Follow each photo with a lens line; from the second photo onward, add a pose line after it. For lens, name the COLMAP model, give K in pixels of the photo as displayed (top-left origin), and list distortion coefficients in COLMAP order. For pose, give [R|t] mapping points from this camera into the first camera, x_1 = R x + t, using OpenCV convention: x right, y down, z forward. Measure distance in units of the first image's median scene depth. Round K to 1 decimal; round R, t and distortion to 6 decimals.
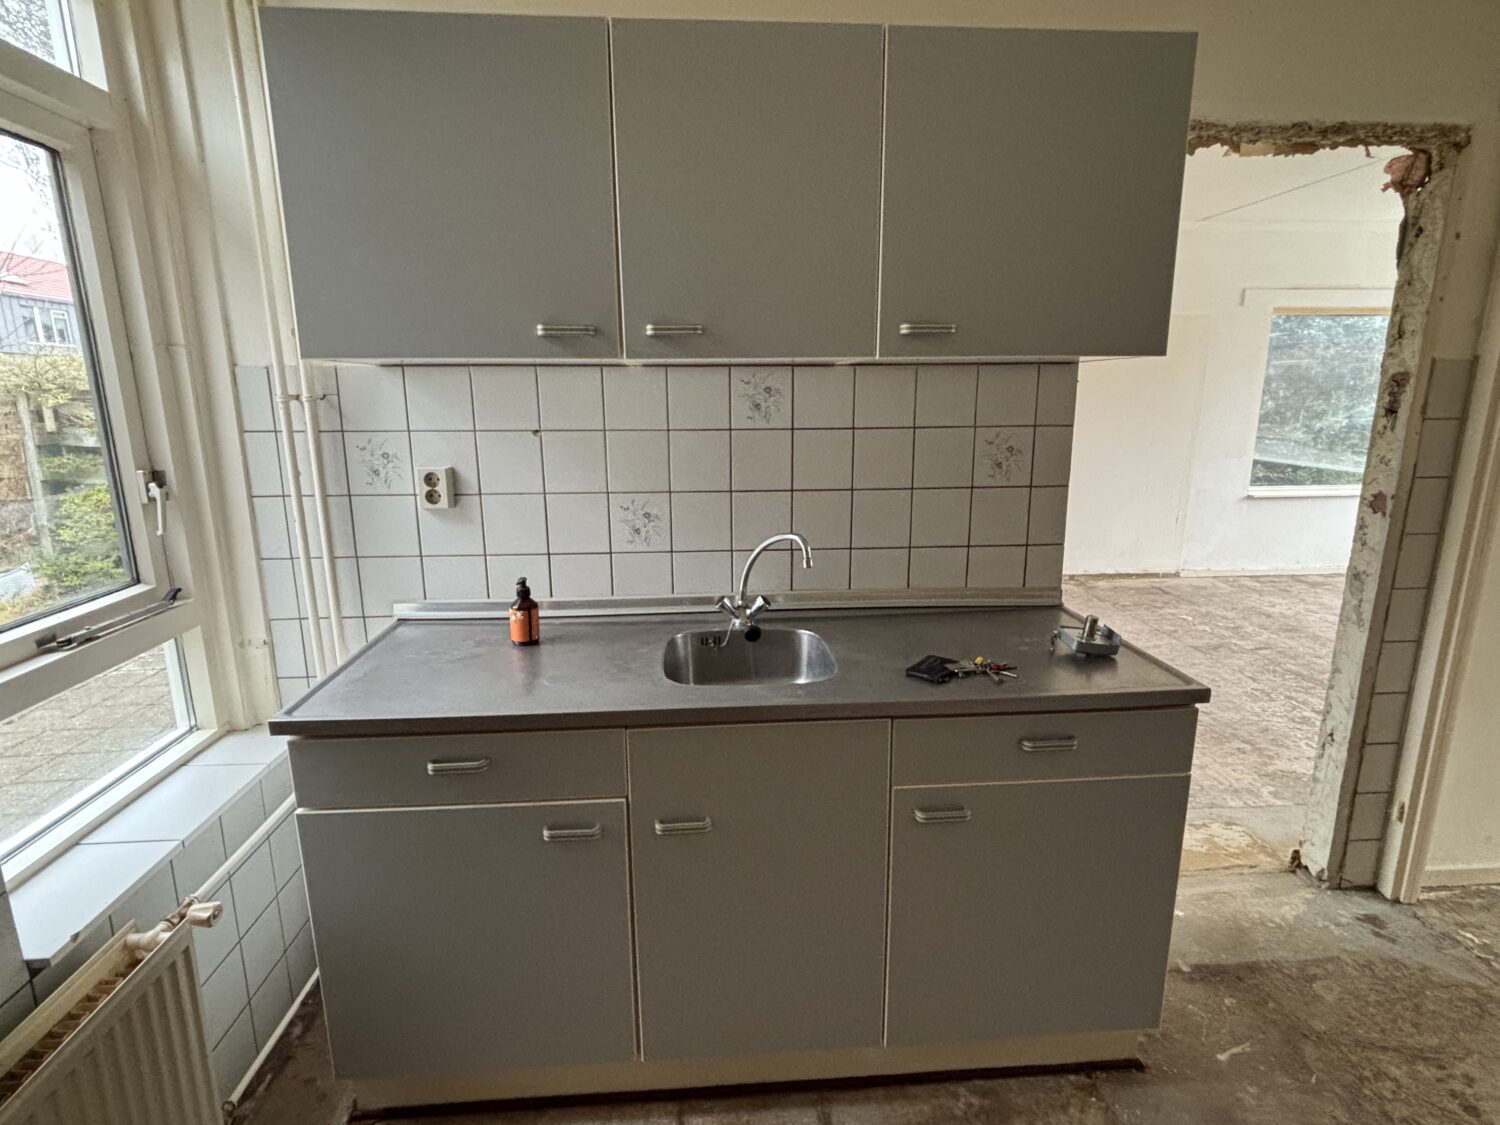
lens RADIAL K [[757.3, 0, 750.3], [0, 757.3, 556.5], [0, 0, 1]] dist [0.014022, -0.008395]
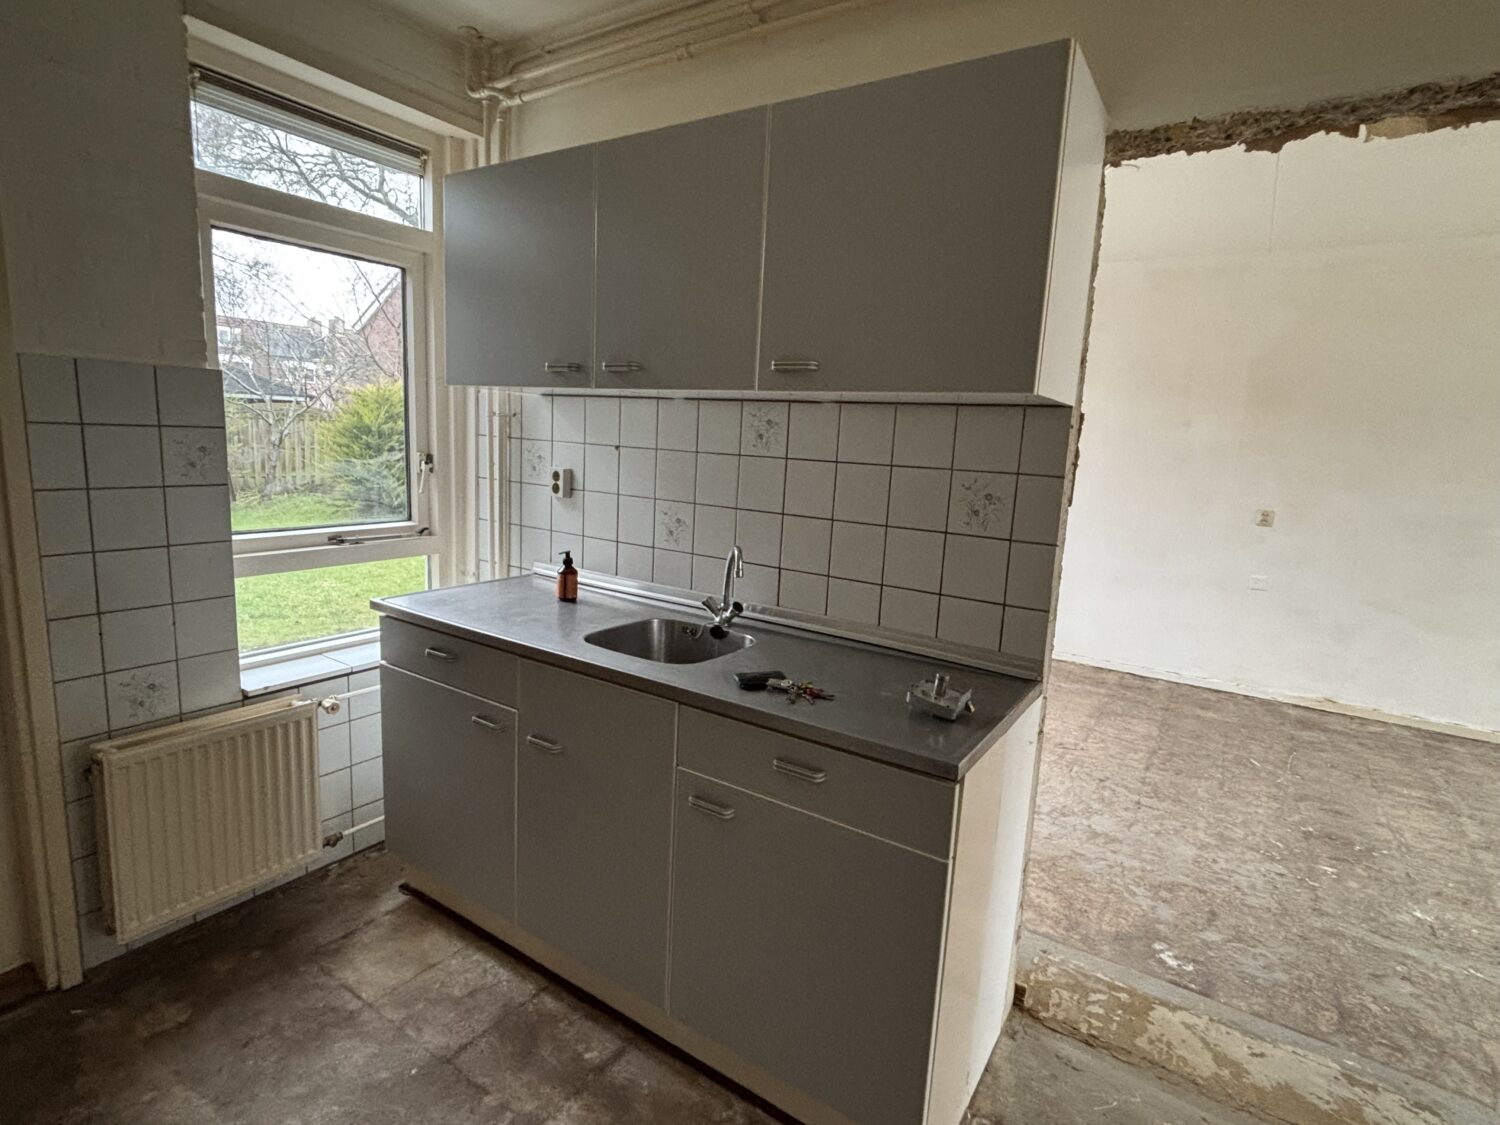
lens RADIAL K [[757.3, 0, 742.1], [0, 757.3, 558.4], [0, 0, 1]] dist [0.014022, -0.008395]
pose [[0.792320, 0.144419, -0.592767, 0.709809], [-0.184898, 0.982727, -0.007716, -0.005099], [0.581414, 0.115715, 0.805337, 0.096462]]
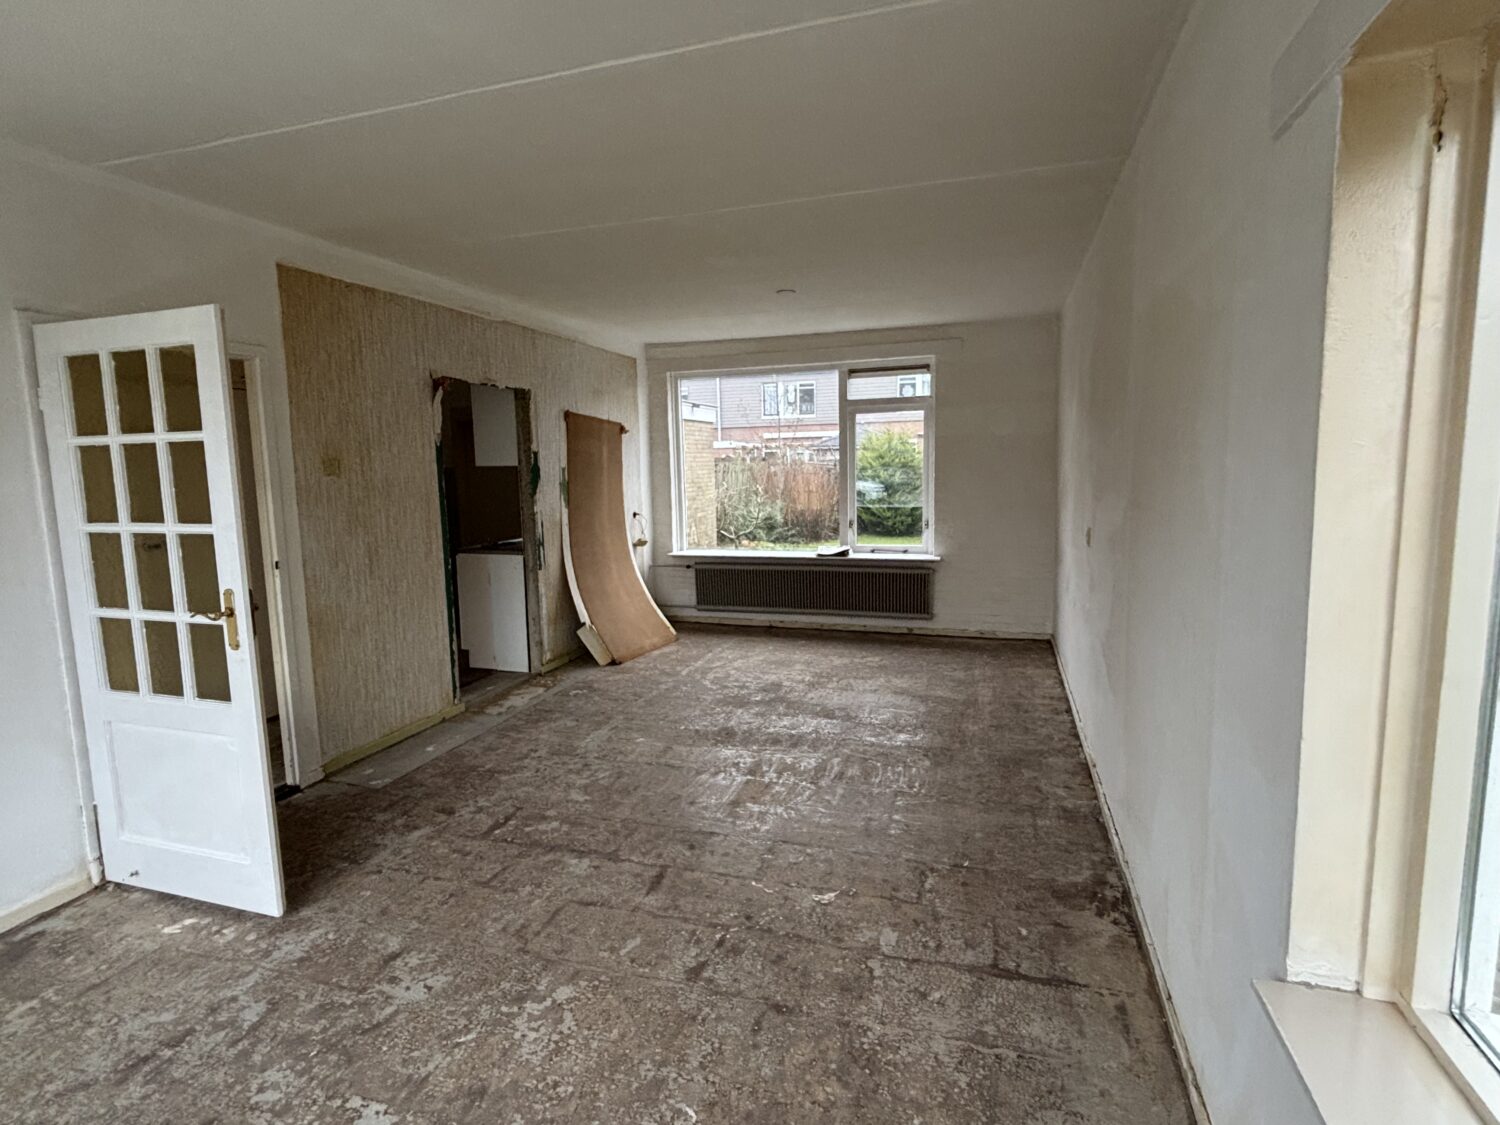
lens RADIAL K [[757.3, 0, 747.6], [0, 757.3, 556.8], [0, 0, 1]] dist [0.014022, -0.008395]
pose [[-0.375929, 0.126394, -0.917988, 2.947808], [-0.178095, 0.962330, 0.205432, -0.699770], [0.909373, 0.240717, -0.339258, 3.011344]]
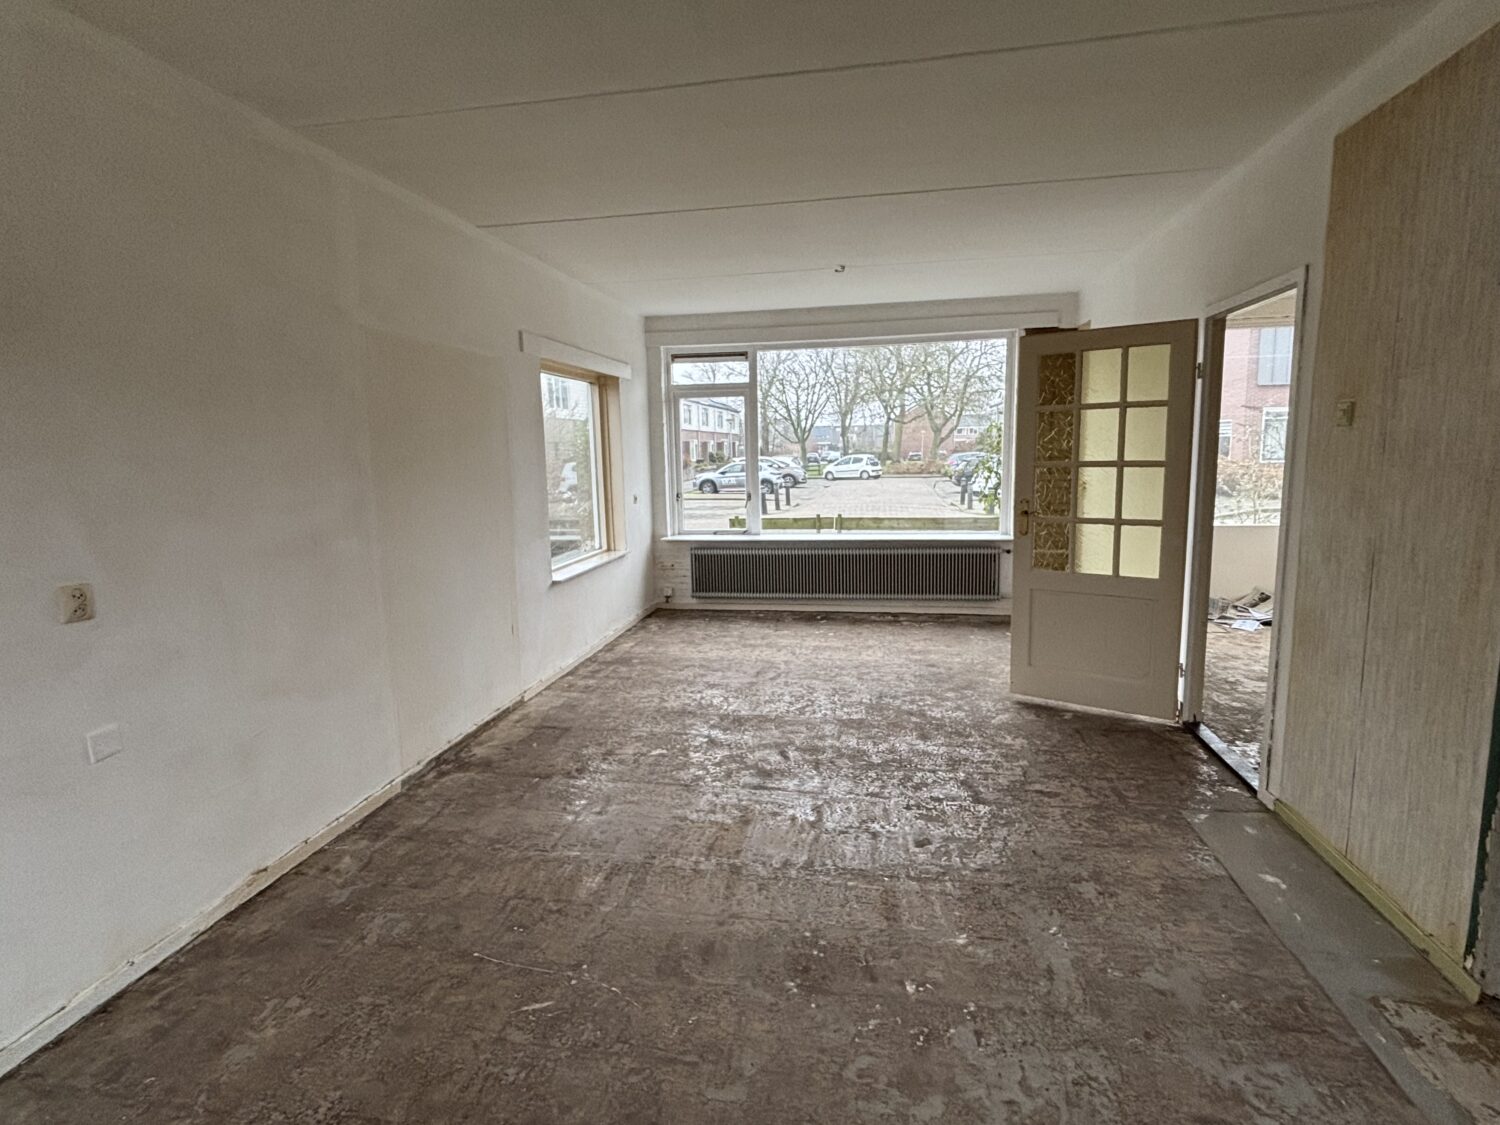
lens RADIAL K [[757.3, 0, 752.0], [0, 757.3, 553.6], [0, 0, 1]] dist [0.014022, -0.008395]
pose [[0.241964, -0.134870, 0.960866, -0.262795], [0.230948, 0.969837, 0.077972, -0.409276], [-0.942399, 0.203044, 0.265814, 1.895548]]
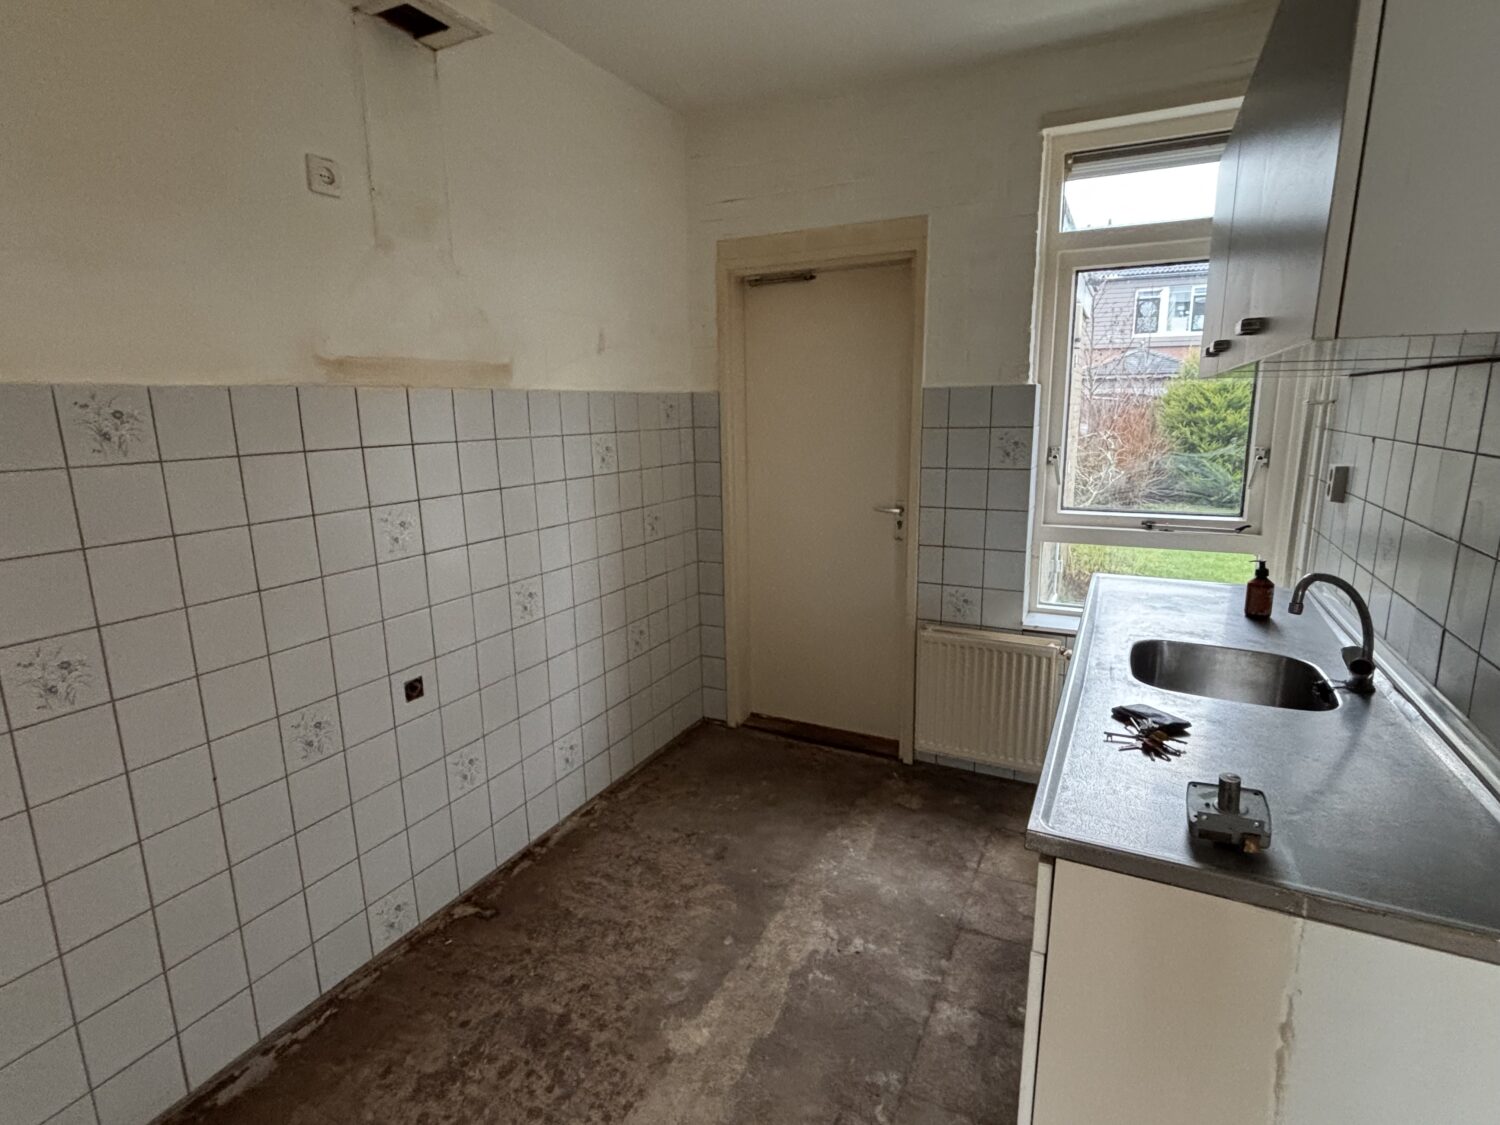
lens RADIAL K [[757.3, 0, 747.0], [0, 757.3, 555.9], [0, 0, 1]] dist [0.014022, -0.008395]
pose [[-0.511530, 0.180947, -0.839997, 1.023257], [-0.167947, 0.937667, 0.304261, -0.188953], [0.842692, 0.296713, -0.449256, 0.820593]]
